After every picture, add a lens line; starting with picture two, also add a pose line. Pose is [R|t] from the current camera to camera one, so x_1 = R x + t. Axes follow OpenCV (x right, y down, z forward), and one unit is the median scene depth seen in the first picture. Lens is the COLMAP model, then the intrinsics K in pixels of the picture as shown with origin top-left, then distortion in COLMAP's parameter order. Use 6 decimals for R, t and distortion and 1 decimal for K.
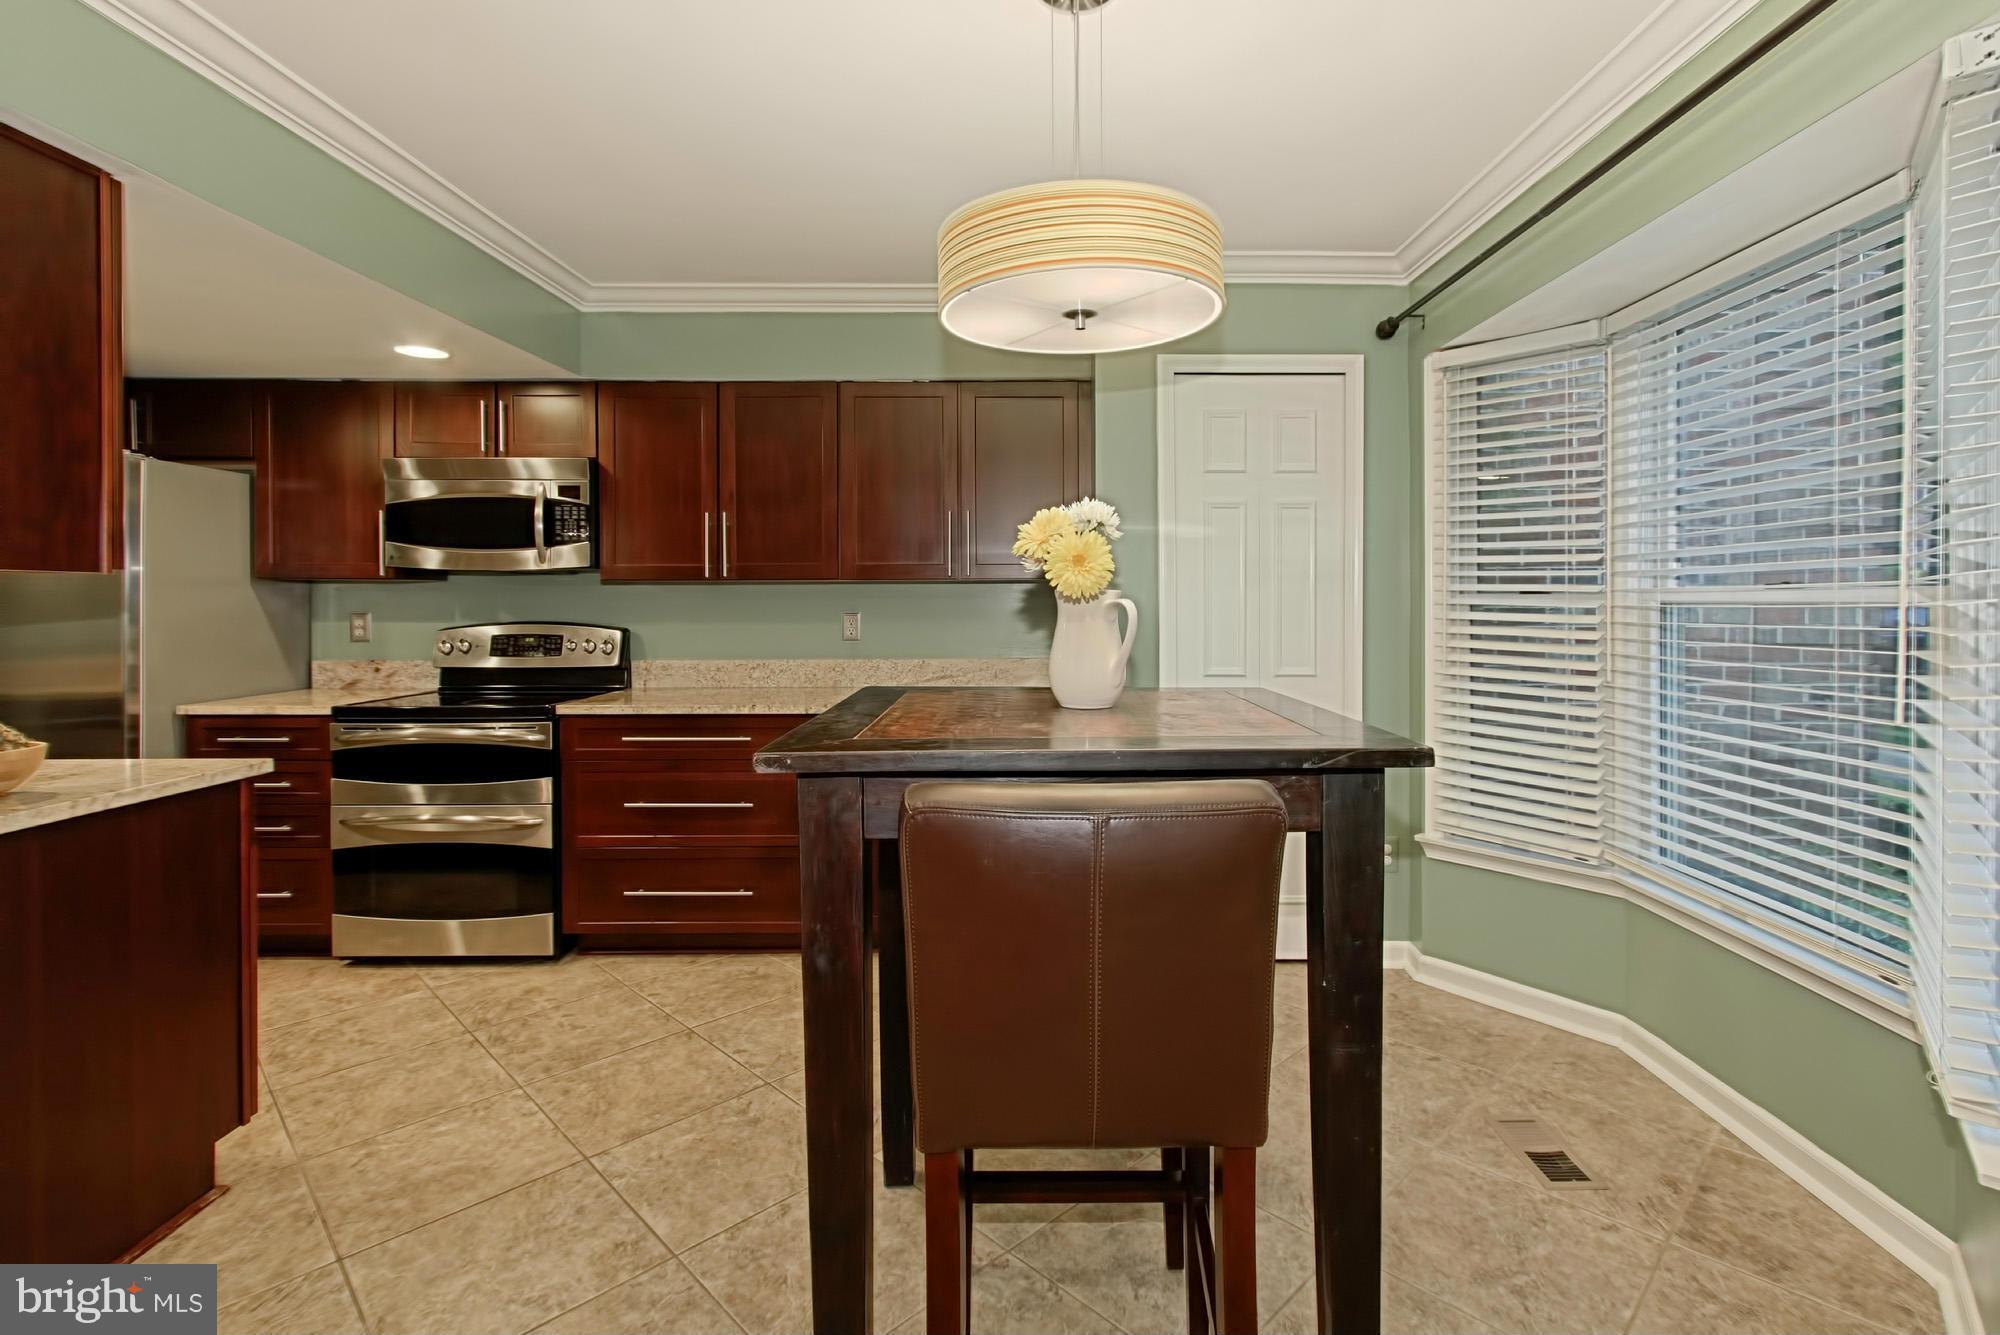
lens RADIAL K [[934.4, 0, 1028.5], [0, 934.4, 574.5], [0, 0, 1]] dist [-0.000385, 0.000086]
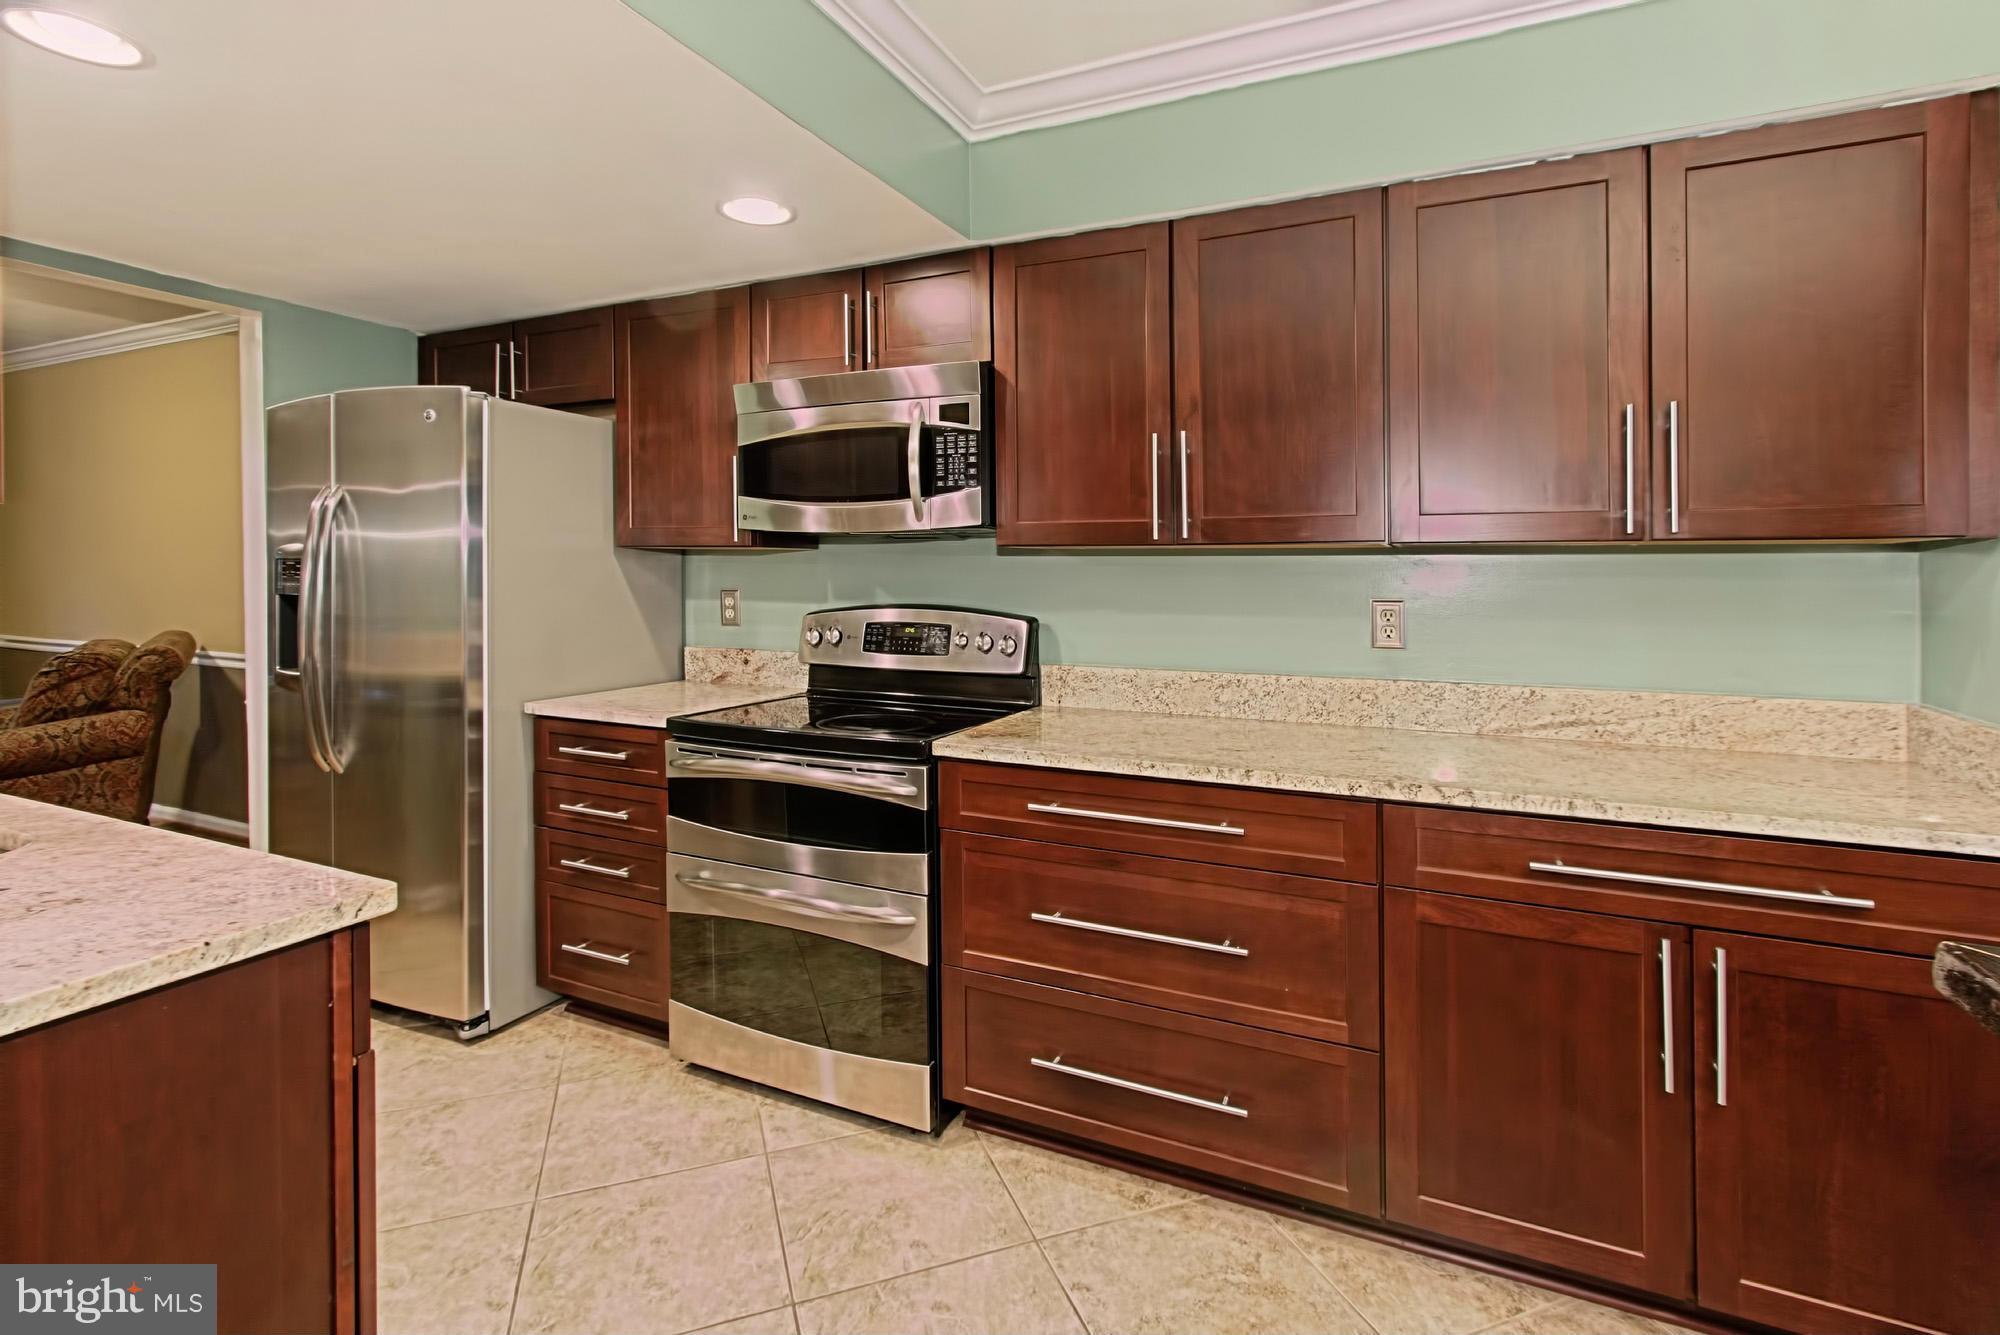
lens RADIAL K [[954.2, 0, 994.7], [0, 954.2, 559.7], [0, 0, 1]] dist [0.001568, 0.000351]
pose [[0.901134, -0.000143, -0.433541, -0.166740], [0.004852, 0.999941, 0.009755, 0.009077], [0.433514, -0.010895, 0.901081, 0.389989]]
